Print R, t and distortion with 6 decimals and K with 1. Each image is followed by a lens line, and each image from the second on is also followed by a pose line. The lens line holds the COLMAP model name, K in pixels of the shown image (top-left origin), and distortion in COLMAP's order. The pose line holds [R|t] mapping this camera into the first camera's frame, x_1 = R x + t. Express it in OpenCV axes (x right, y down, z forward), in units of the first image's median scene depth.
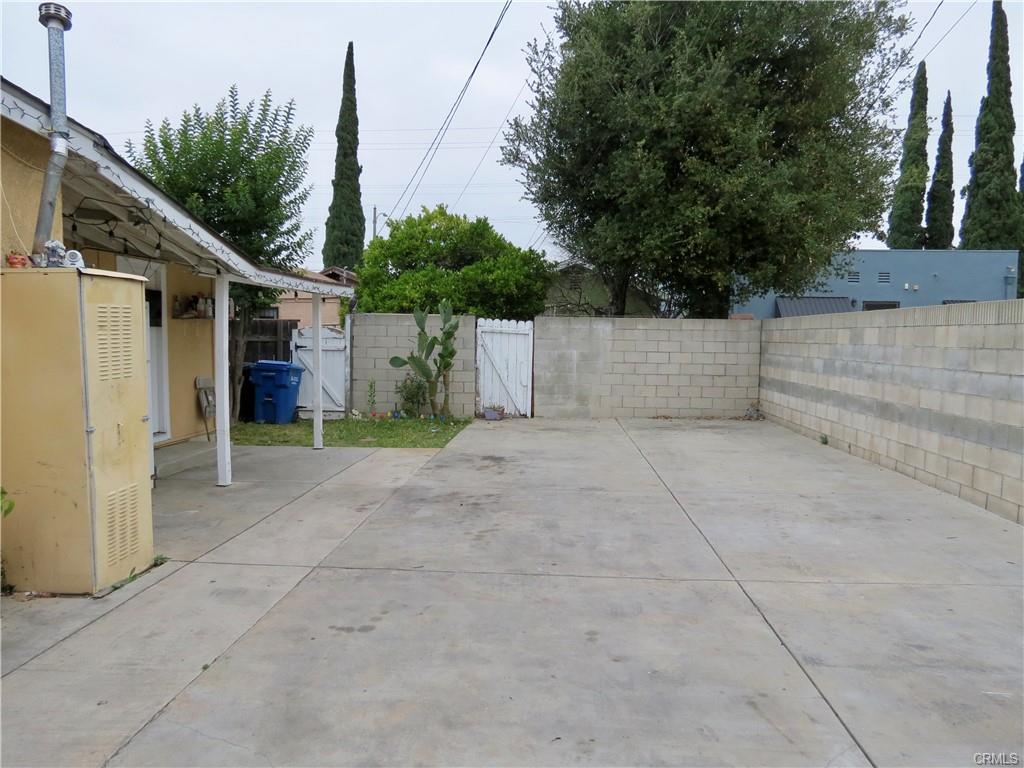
lens RADIAL K [[723.9, 0, 512.0], [0, 723.9, 384.0], [0, 0, 1]] dist [-0.034710, 0.020744]
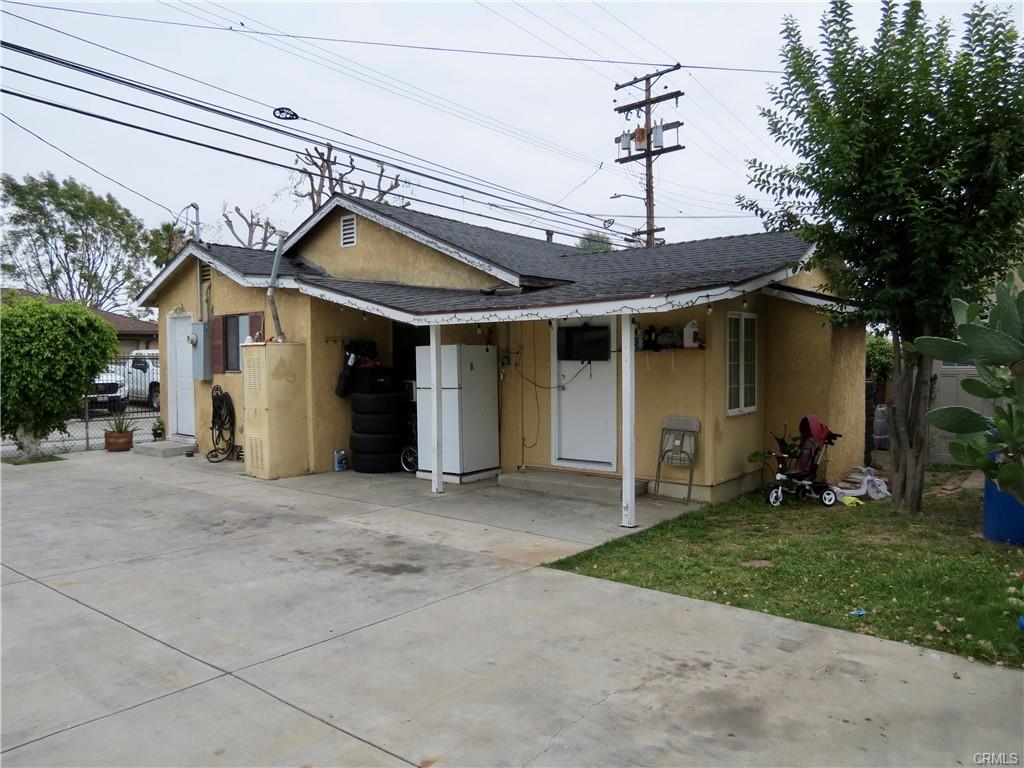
lens RADIAL K [[722.9, 0, 508.2], [0, 722.9, 386.8], [0, 0, 1]] dist [-0.036715, 0.019255]
pose [[-0.566680, 0.029797, -0.823399, 0.852298], [-0.052111, 0.996049, 0.071908, -0.210042], [0.822289, 0.083657, -0.562888, 2.822371]]
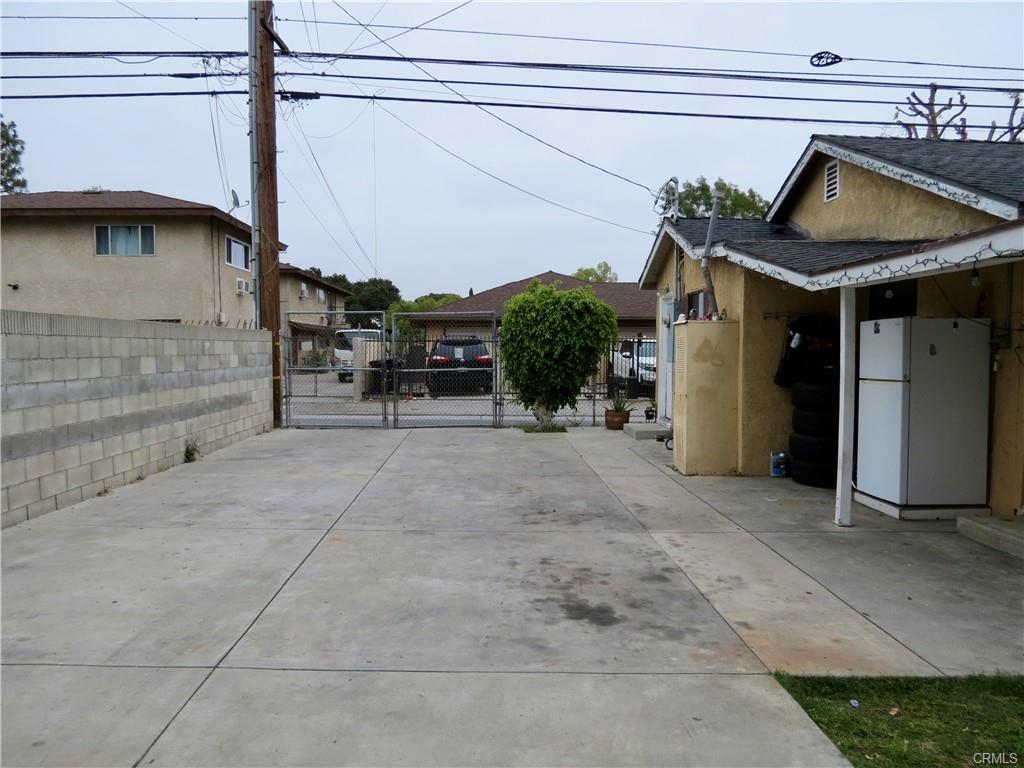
lens RADIAL K [[723.9, 0, 512.0], [0, 723.9, 384.0], [0, 0, 1]] dist [-0.034710, 0.020744]
pose [[-0.995181, -0.004021, -0.097974, 0.134644], [-0.015331, 0.993251, 0.114970, -0.194248], [0.096850, 0.115918, -0.988526, 2.864879]]
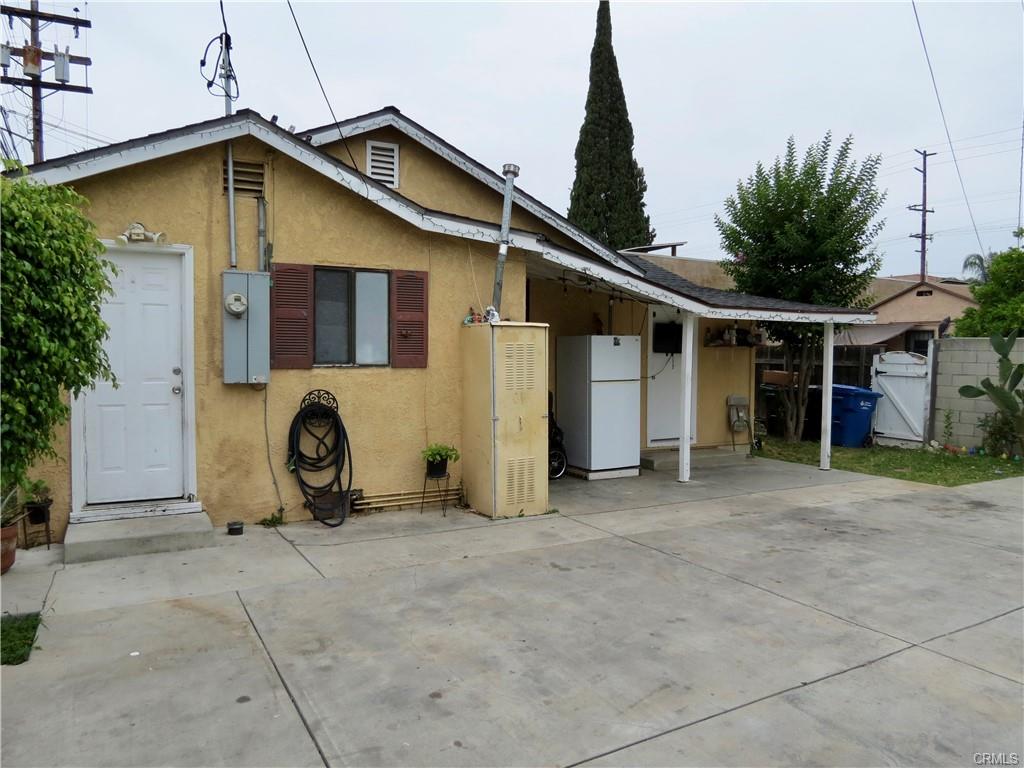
lens RADIAL K [[722.9, 0, 508.2], [0, 722.9, 386.8], [0, 0, 1]] dist [-0.036715, 0.019255]
pose [[0.552230, 0.038225, -0.832815, 0.735502], [-0.060592, 0.998147, 0.005635, -0.018150], [0.831487, 0.047350, 0.553523, 0.079558]]
